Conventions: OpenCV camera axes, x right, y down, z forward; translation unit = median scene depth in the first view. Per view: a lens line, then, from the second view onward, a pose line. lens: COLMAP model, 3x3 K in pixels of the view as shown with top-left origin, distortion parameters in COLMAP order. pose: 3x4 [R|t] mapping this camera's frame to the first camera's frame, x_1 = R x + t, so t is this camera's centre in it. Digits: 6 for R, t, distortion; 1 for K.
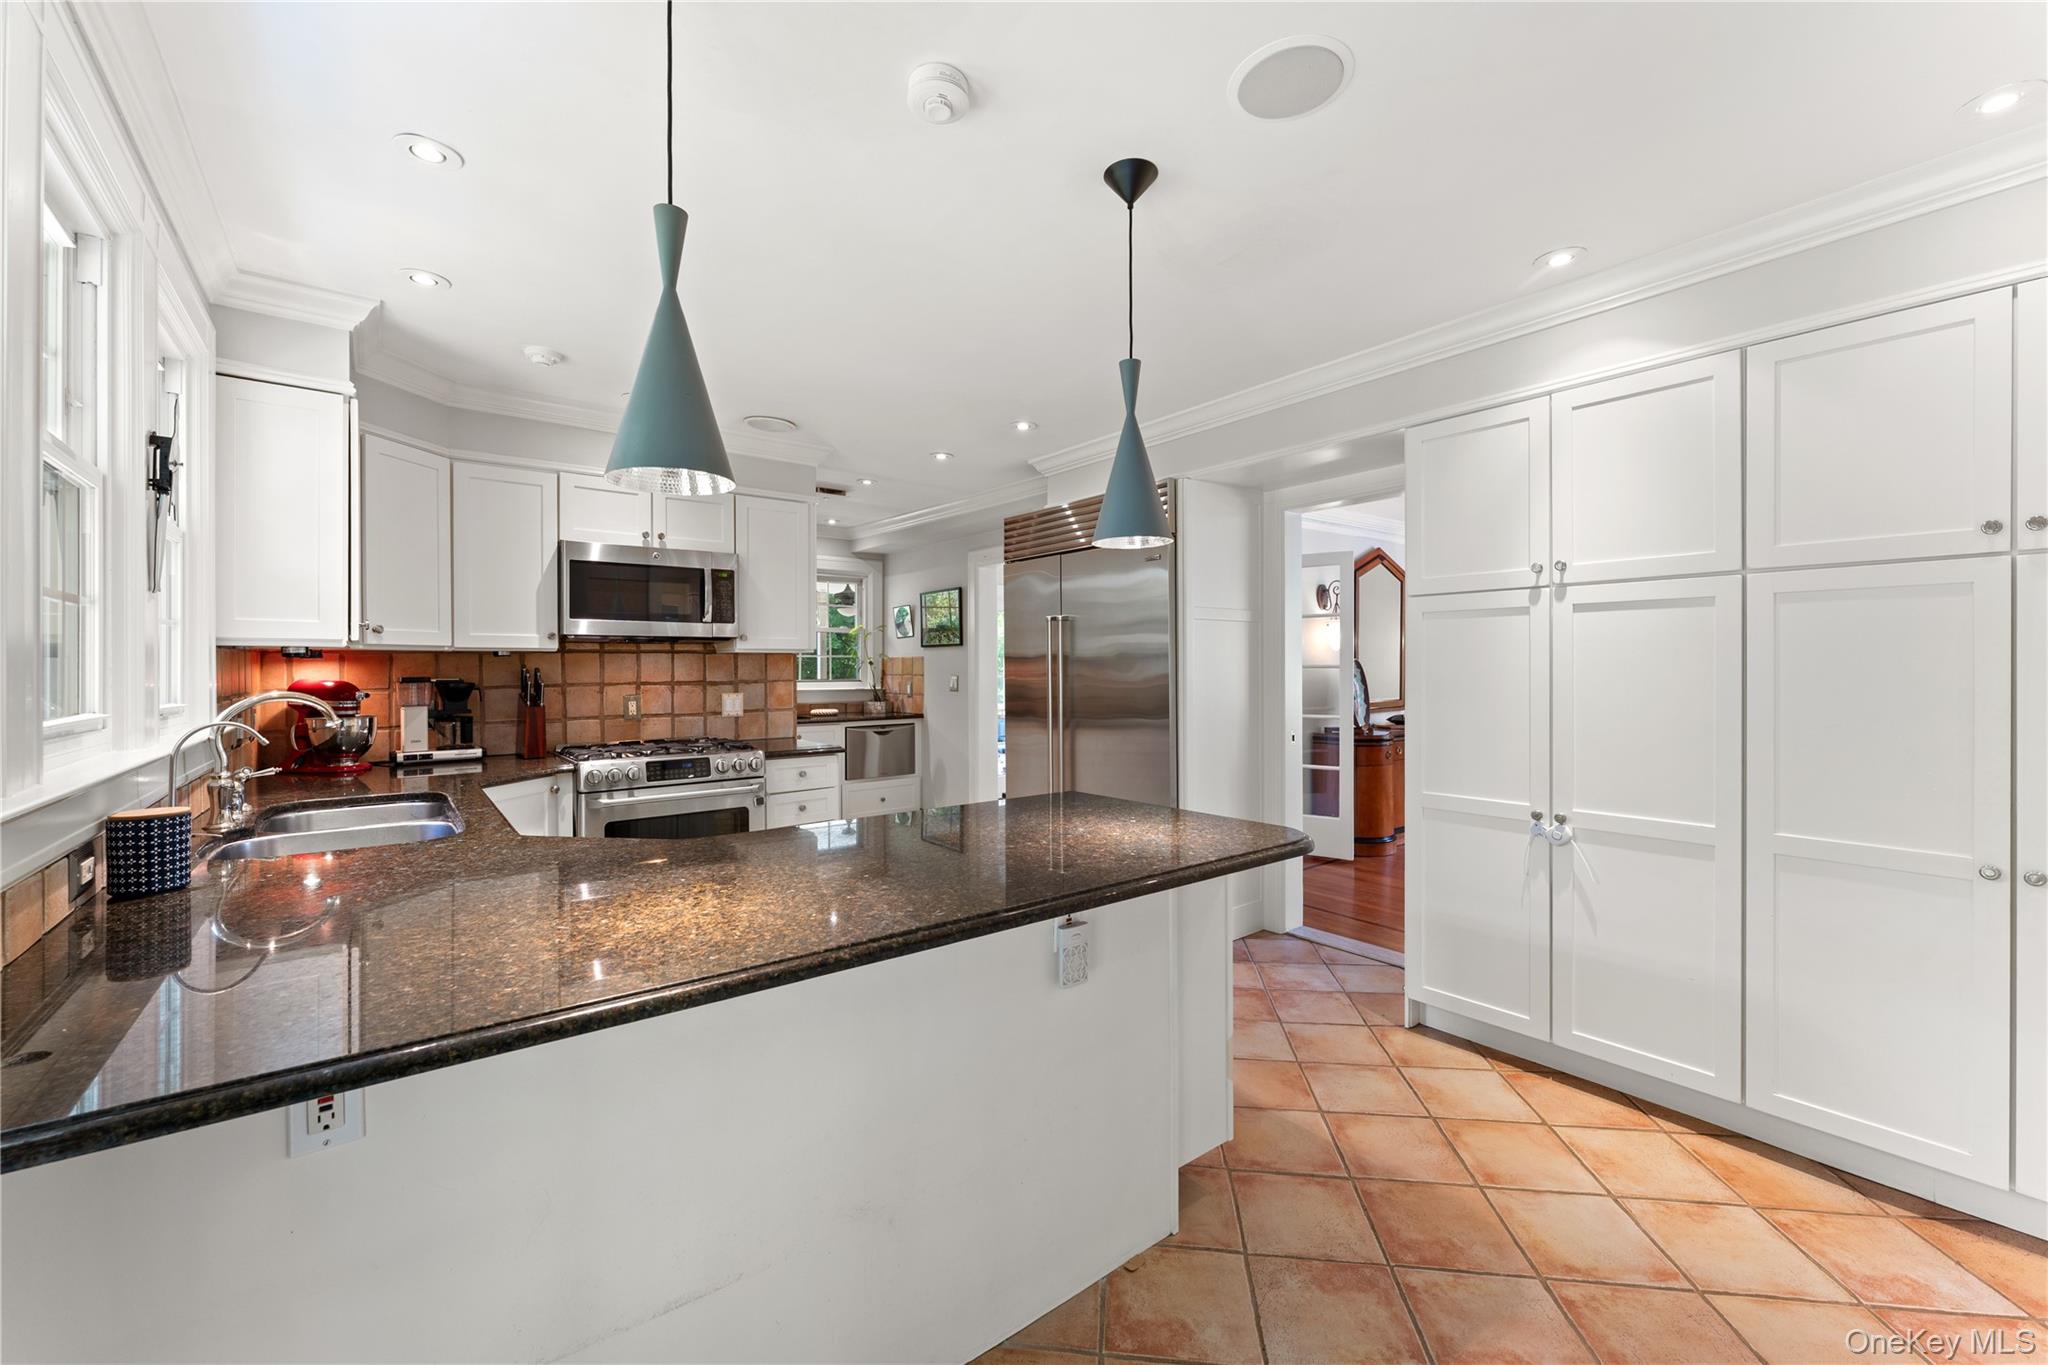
lens RADIAL K [[826.2, 0, 1016.0], [0, 826.2, 673.5], [0, 0, 1]] dist [-0.001909, -0.000204]
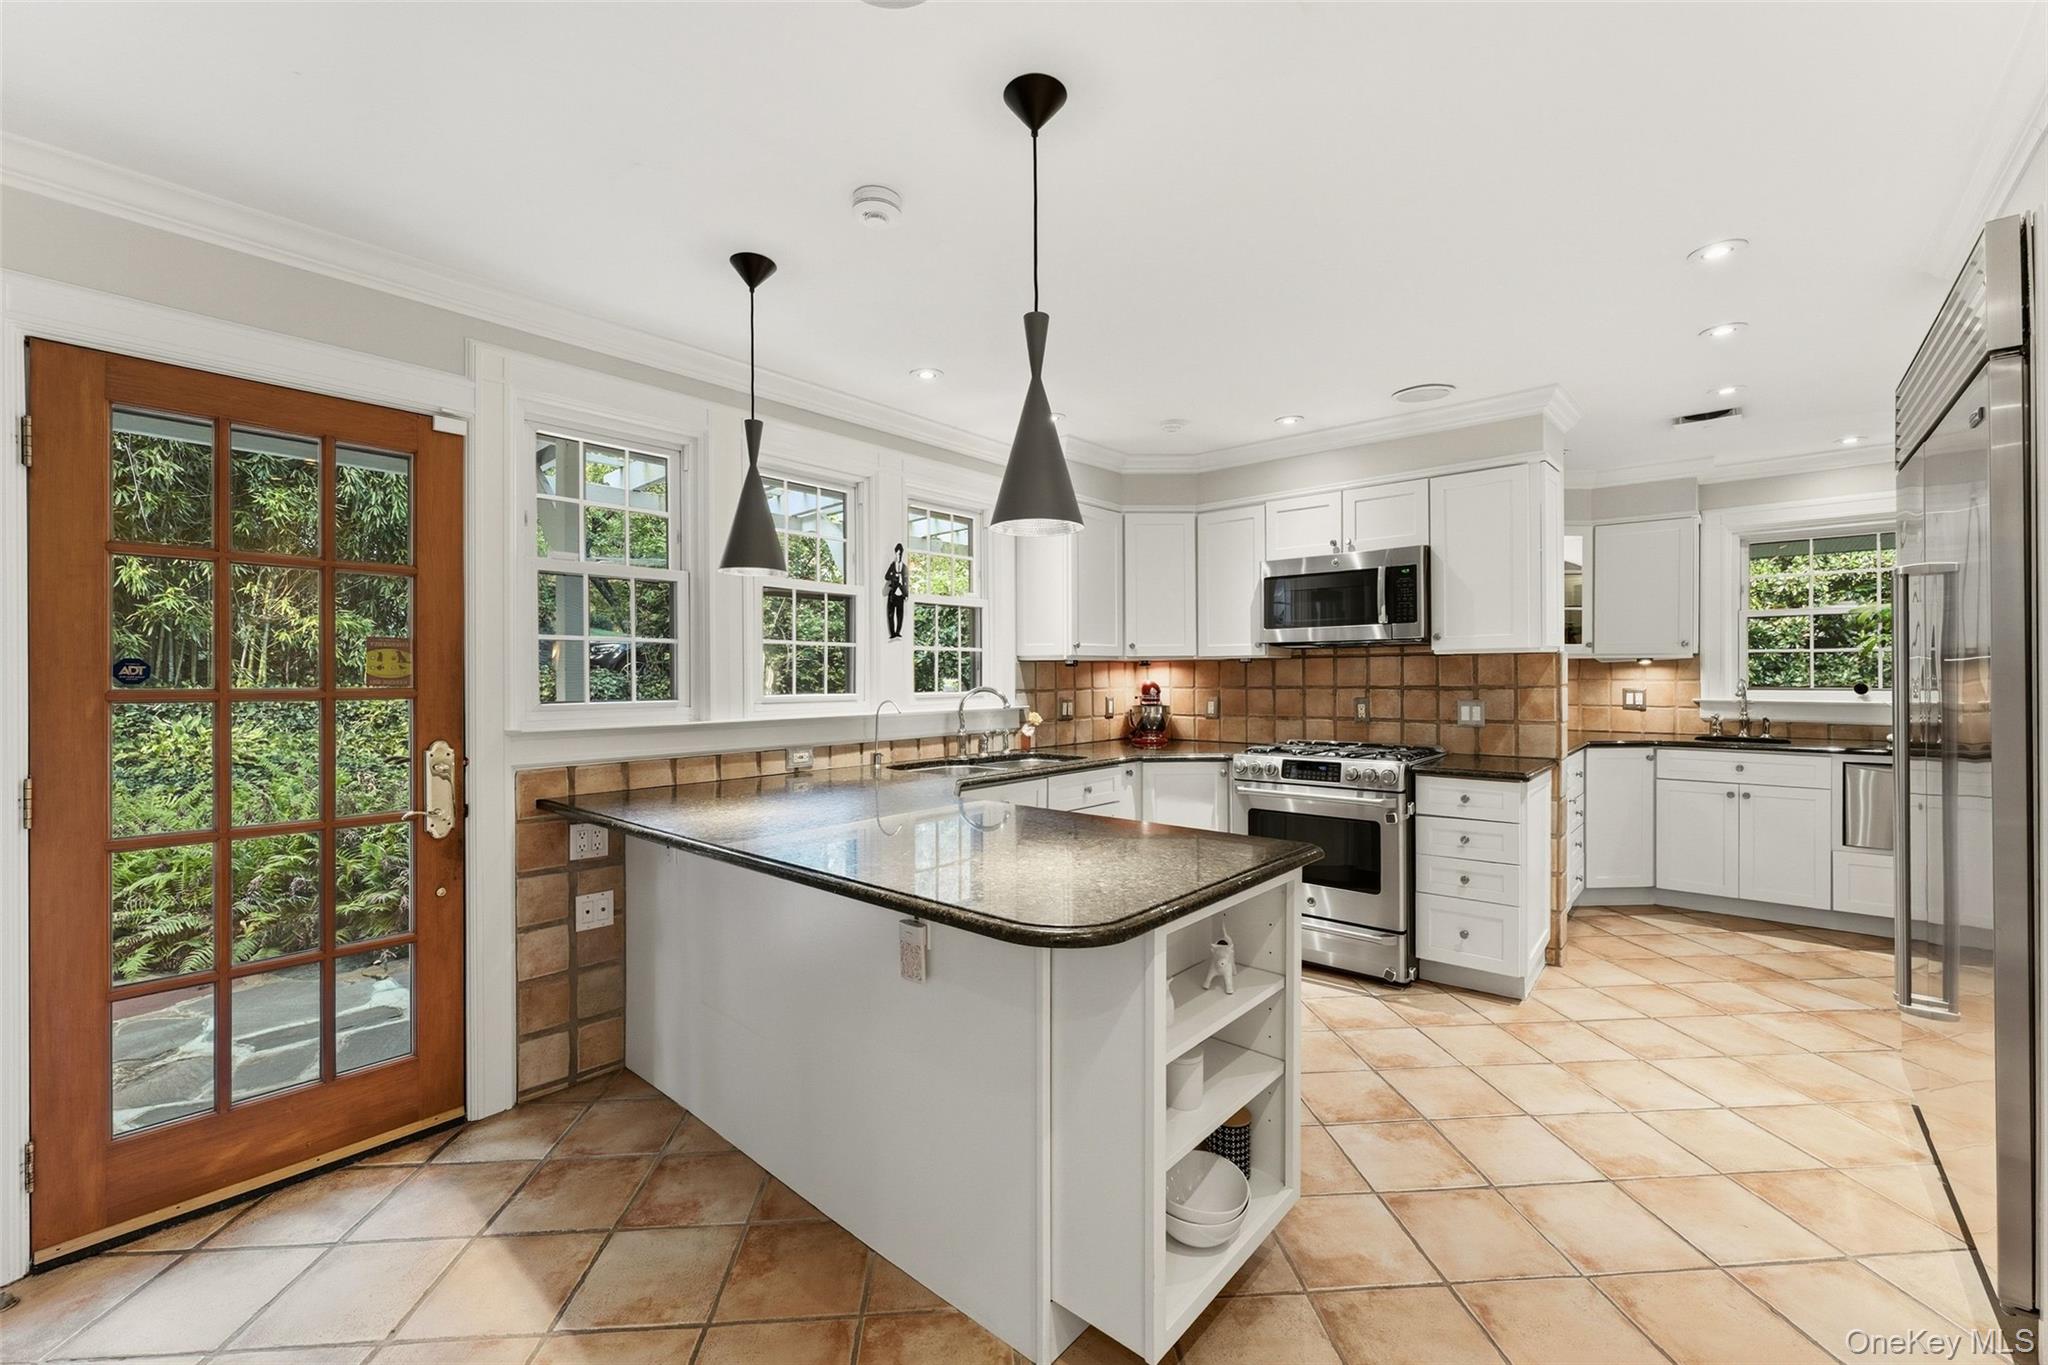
lens RADIAL K [[826.2, 0, 1016.0], [0, 826.2, 673.5], [0, 0, 1]] dist [-0.001909, -0.000204]
pose [[0.186430, 0.001996, -0.982466, 0.301016], [-0.002123, 0.999996, 0.001629, -0.003339], [0.982466, 0.001782, 0.186434, 0.254370]]
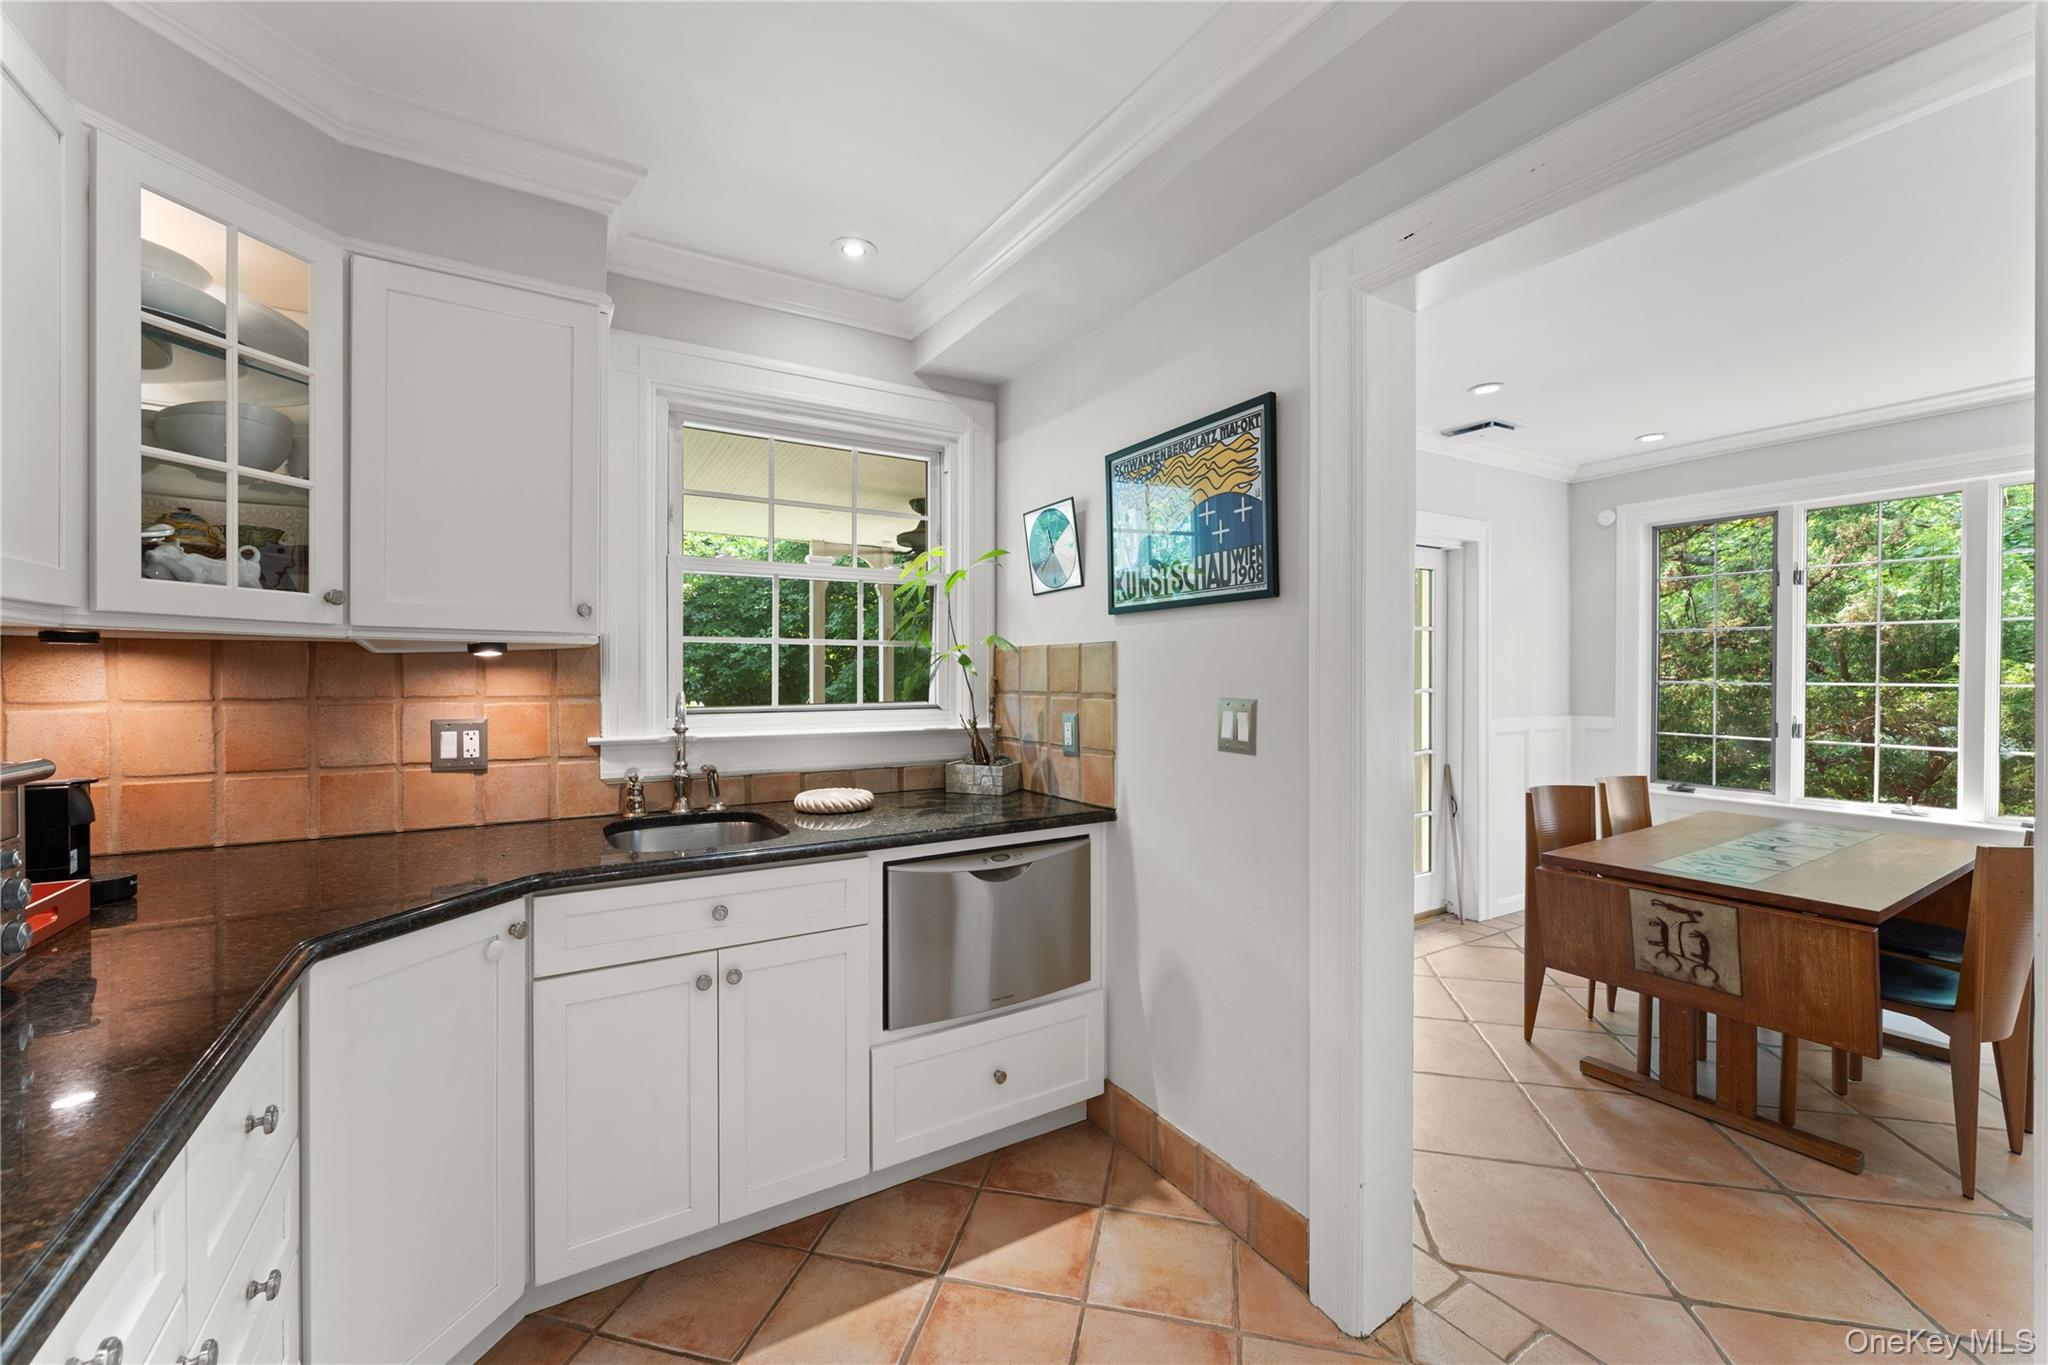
lens RADIAL K [[813.9, 0, 1022.2], [0, 813.9, 680.1], [0, 0, 1]] dist [-0.000168, 0.000025]
pose [[0.994098, 0.000880, -0.108484, -0.120733], [-0.000895, 1.000000, -0.000082, -0.004460], [0.108484, 0.000179, 0.994098, 0.700485]]
